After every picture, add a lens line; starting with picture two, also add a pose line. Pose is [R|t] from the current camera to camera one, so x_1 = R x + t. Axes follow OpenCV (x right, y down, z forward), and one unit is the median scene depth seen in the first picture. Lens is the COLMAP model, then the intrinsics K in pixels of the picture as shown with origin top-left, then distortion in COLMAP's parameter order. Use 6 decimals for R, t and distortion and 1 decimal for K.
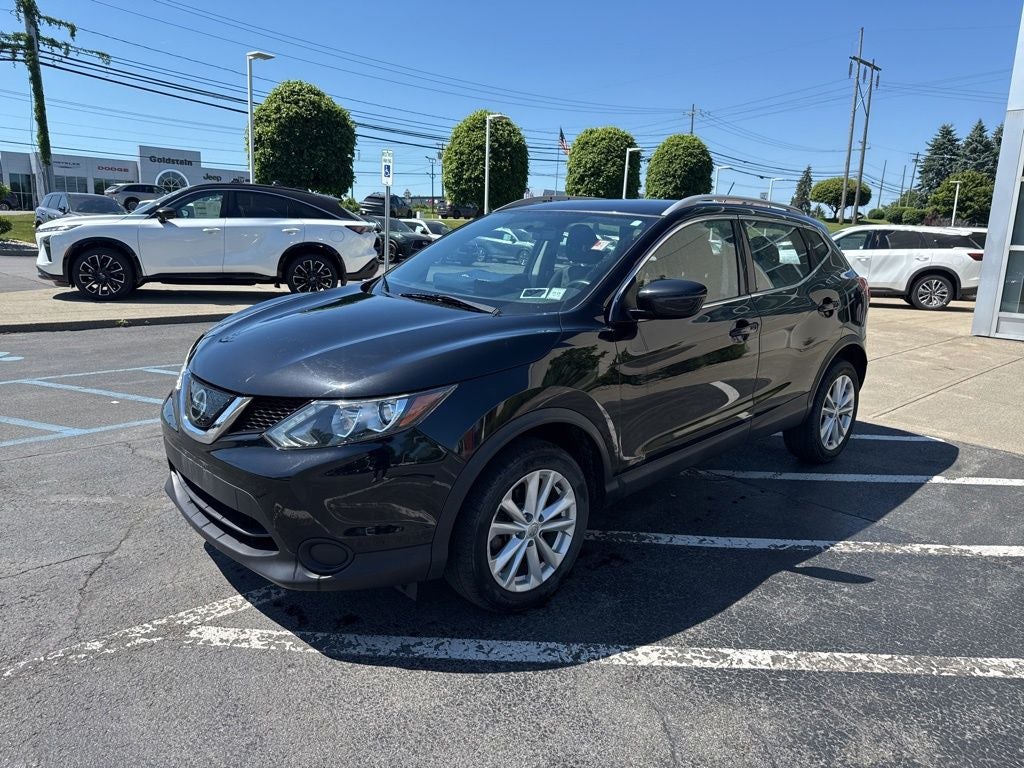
lens RADIAL K [[725.0, 0, 516.2], [0, 725.0, 382.6], [0, 0, 1]] dist [0.021256, -0.033438]
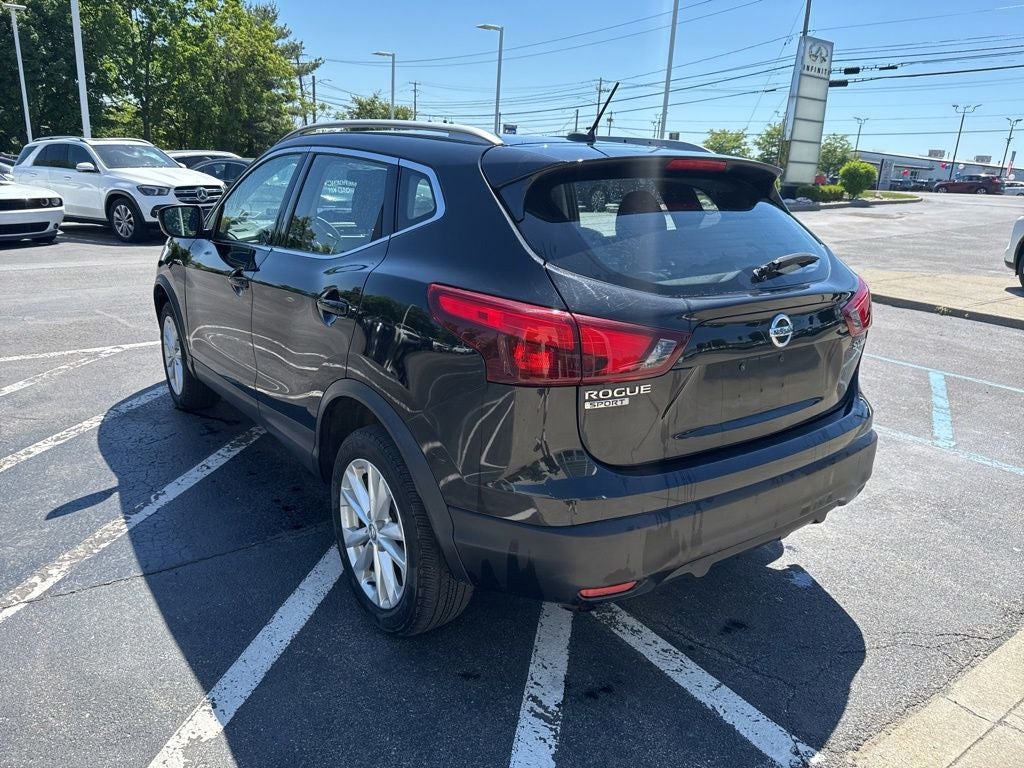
lens RADIAL K [[725.0, 0, 516.2], [0, 725.0, 382.6], [0, 0, 1]] dist [0.021256, -0.033438]
pose [[-0.122279, 0.247784, -0.961068, 0.128870], [-0.257268, 0.927324, 0.271817, -0.031756], [0.958572, 0.280489, -0.049645, 0.158450]]
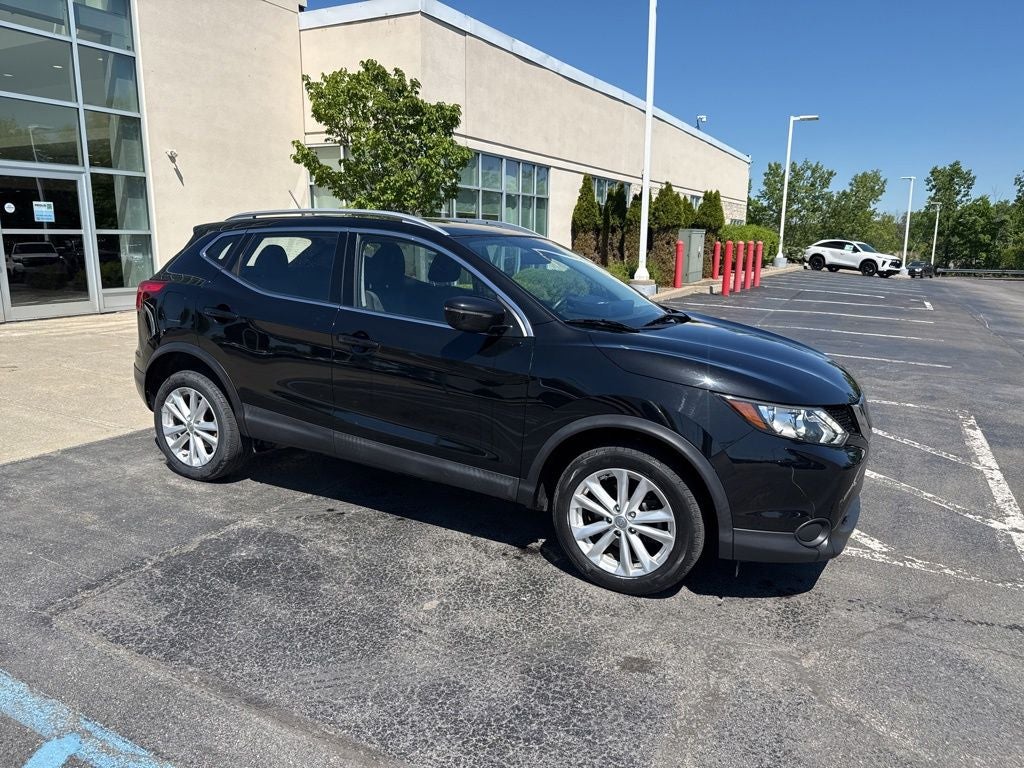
lens RADIAL K [[725.0, 0, 516.2], [0, 725.0, 382.6], [0, 0, 1]] dist [0.021256, -0.033438]
pose [[-0.326309, -0.230155, 0.916816, -0.119532], [0.163419, 0.941565, 0.294532, -0.042575], [-0.931030, 0.245934, -0.269630, 0.163318]]
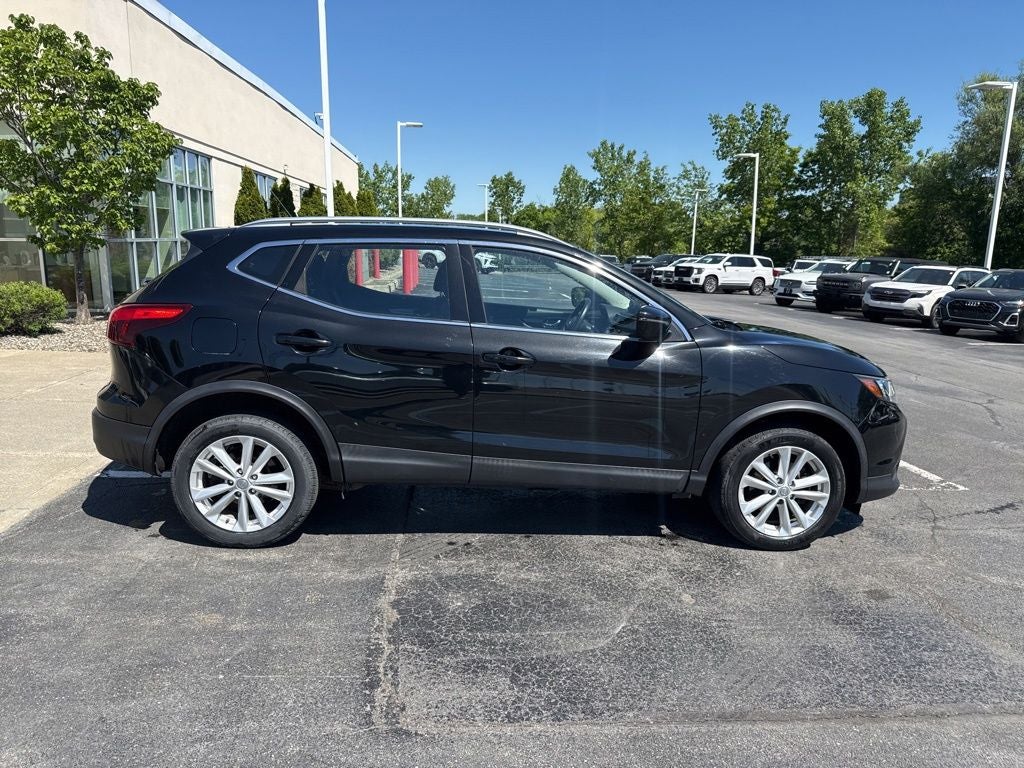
lens RADIAL K [[721.0, 0, 510.5], [0, 721.0, 388.5], [0, 0, 1]] dist [0.059862, -0.093863]
pose [[-0.777103, -0.178400, 0.603559, -0.071164], [0.077581, 0.924519, 0.373158, -0.055728], [-0.624573, 0.336807, -0.704606, 0.233073]]
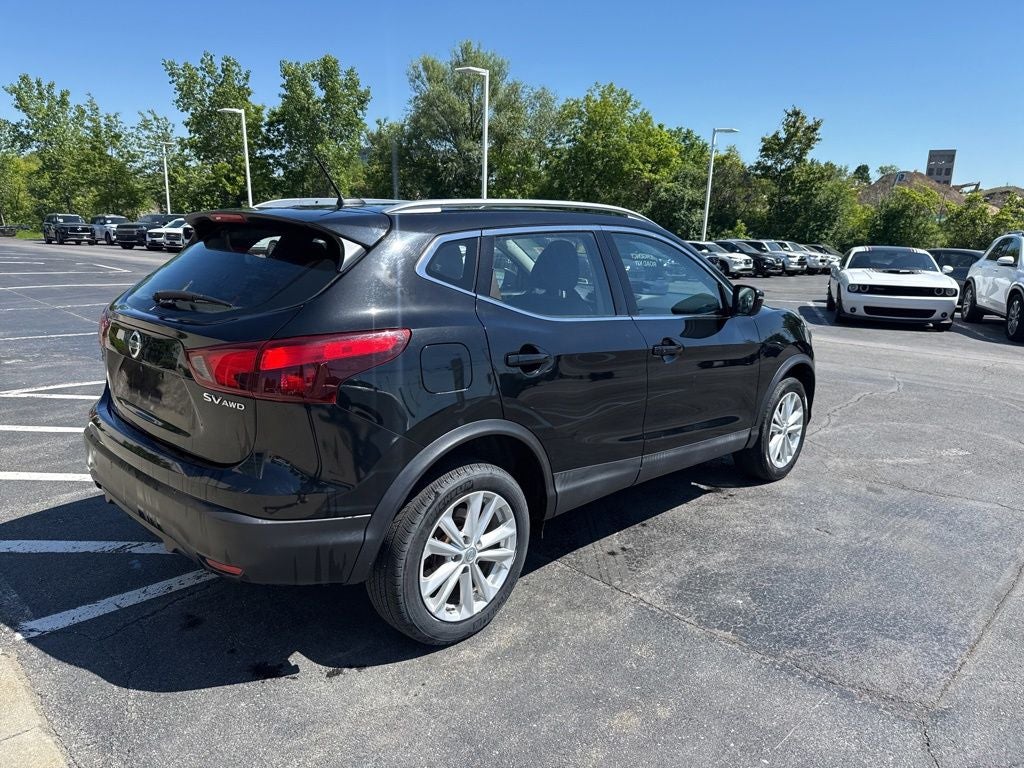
lens RADIAL K [[725.0, 0, 516.2], [0, 725.0, 382.6], [0, 0, 1]] dist [0.021256, -0.033438]
pose [[-0.996811, -0.052311, -0.060257, 0.025138], [-0.072799, 0.905397, 0.418278, -0.057716], [0.032676, 0.421331, -0.906318, 0.253060]]
